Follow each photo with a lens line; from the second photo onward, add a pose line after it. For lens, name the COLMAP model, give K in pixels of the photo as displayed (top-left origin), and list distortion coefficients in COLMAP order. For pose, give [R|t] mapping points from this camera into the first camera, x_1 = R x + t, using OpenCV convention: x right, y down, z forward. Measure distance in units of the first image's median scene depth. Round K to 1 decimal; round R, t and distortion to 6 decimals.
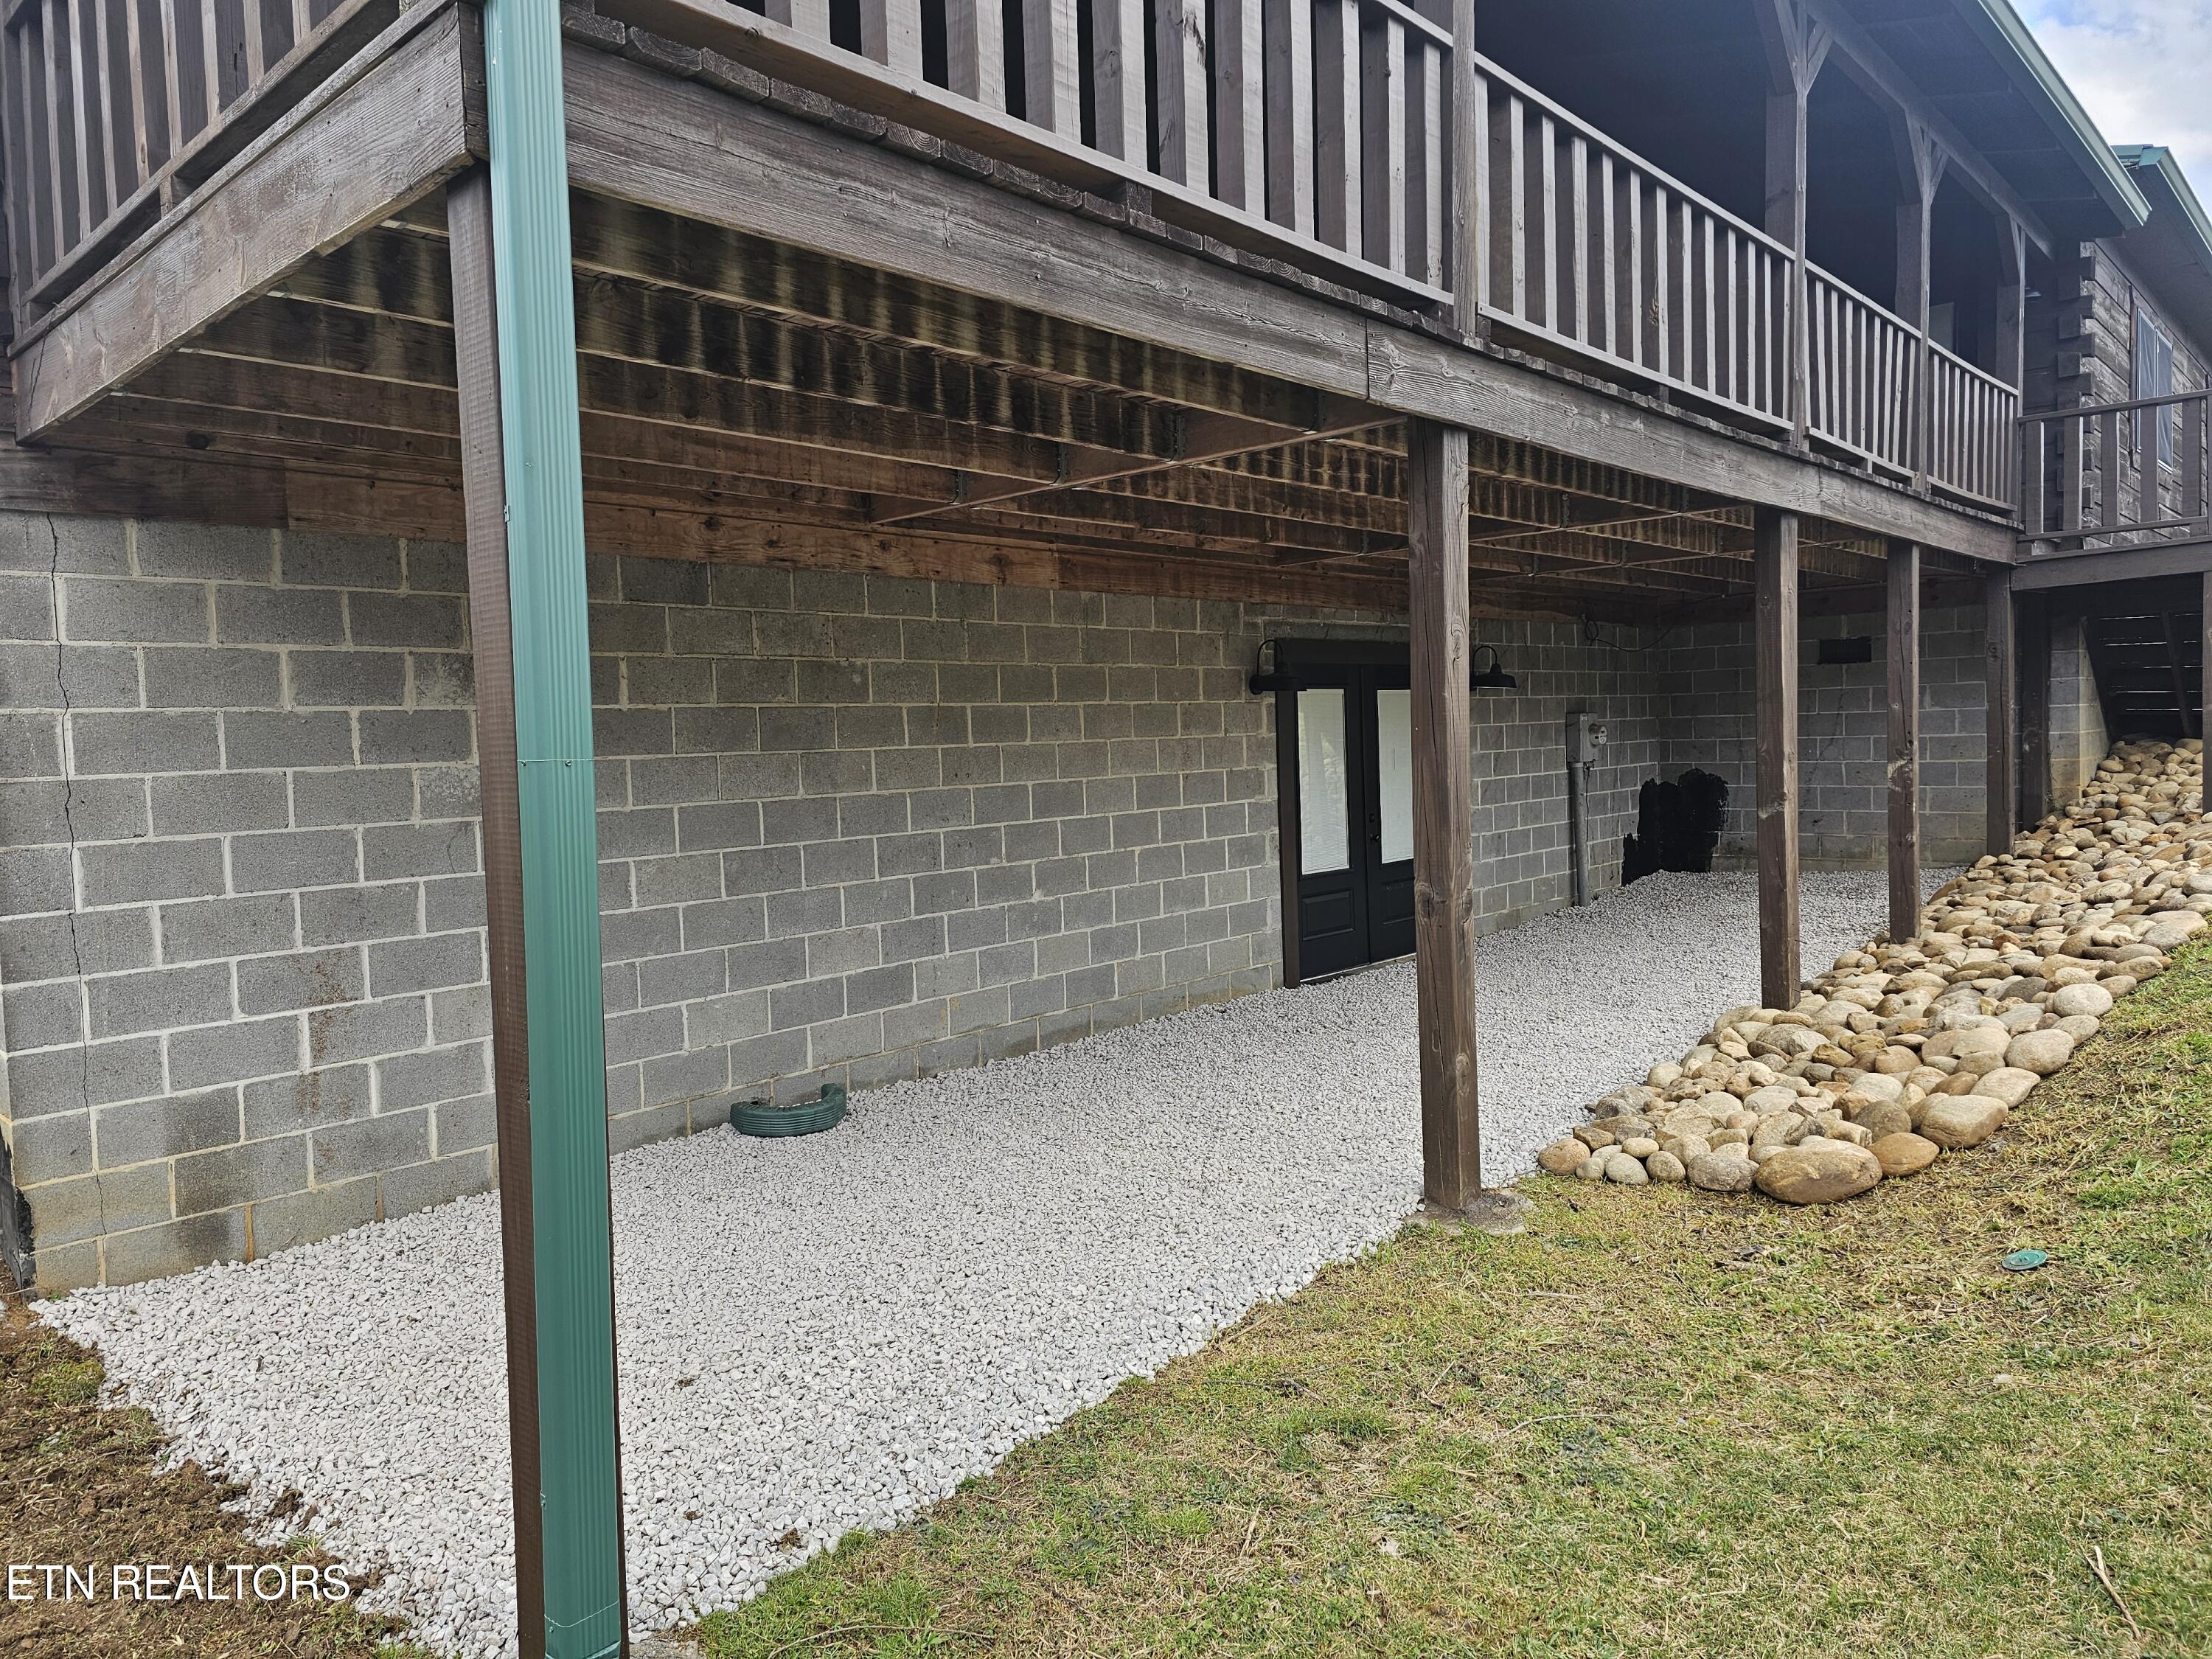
lens RADIAL K [[1472.9, 0, 1116.6], [0, 1472.9, 824.3], [0, 0, 1]] dist [-0.002992, -0.001679]
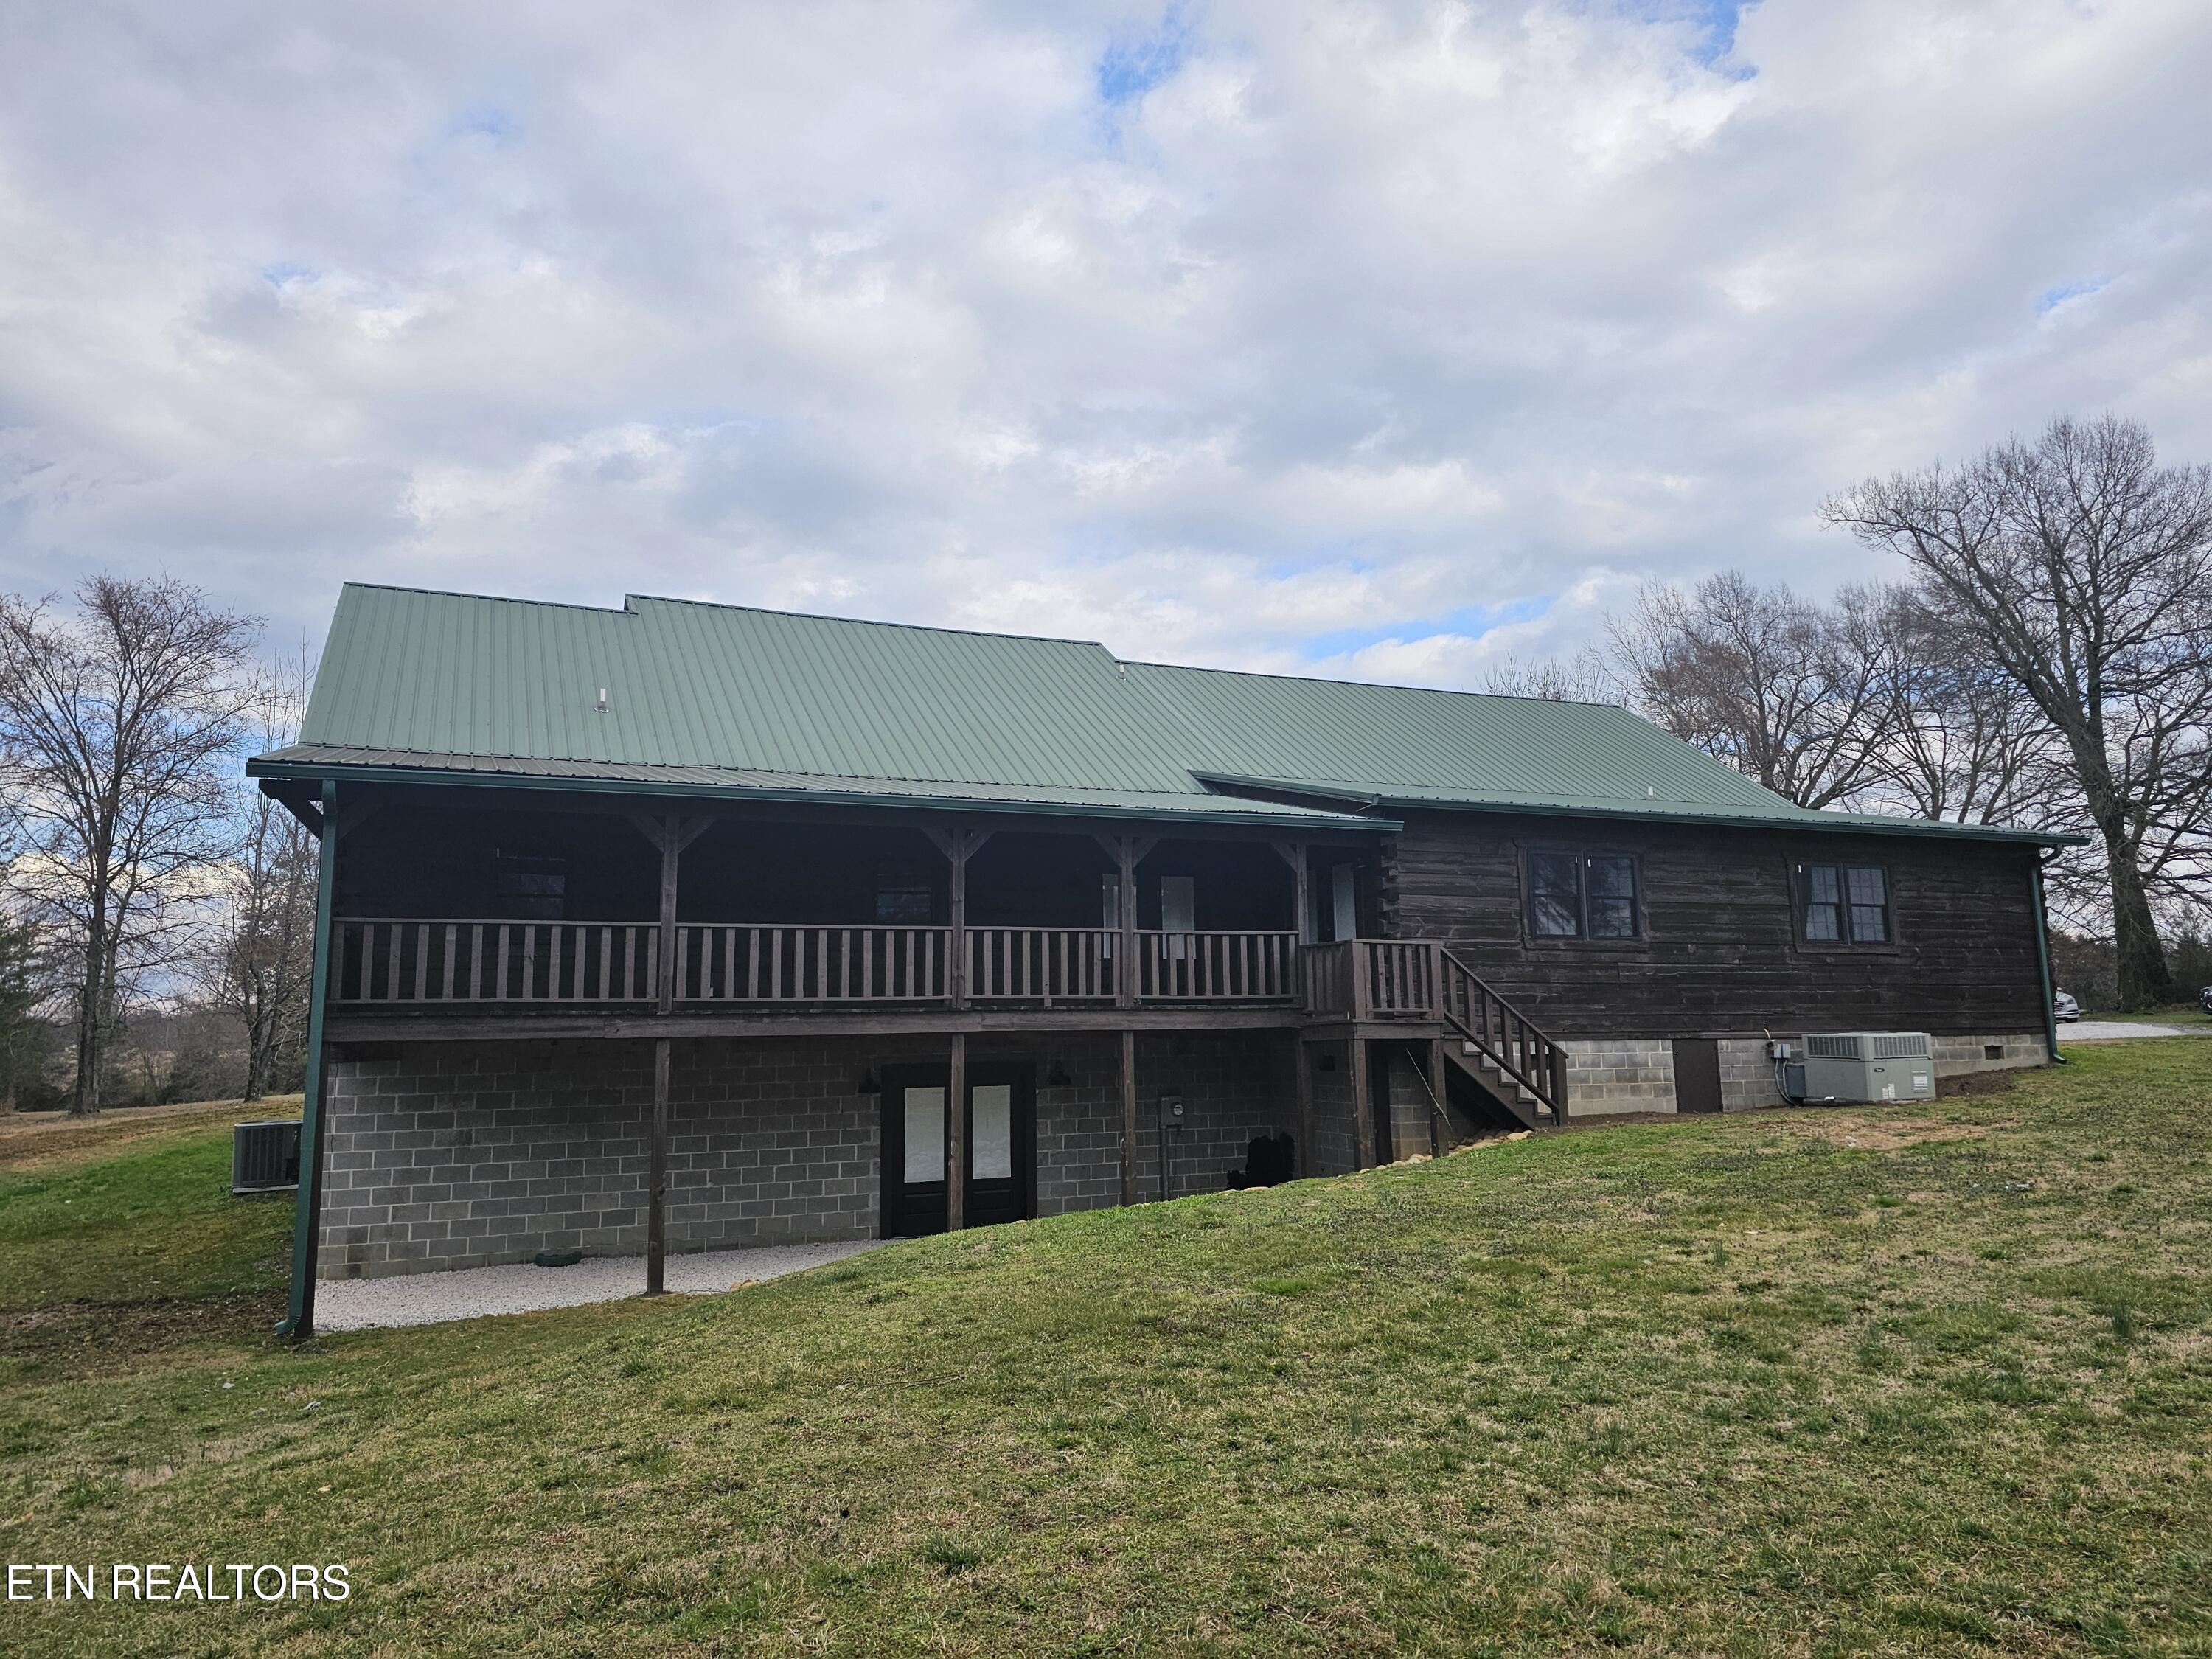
lens RADIAL K [[1472.9, 0, 1094.8], [0, 1472.9, 821.3], [0, 0, 1]] dist [-0.002992, -0.001679]
pose [[0.888664, -0.039364, -0.456867, 1.841293], [-0.040090, 0.985825, -0.162919, -0.191264], [0.456804, 0.163096, 0.874488, -1.009292]]
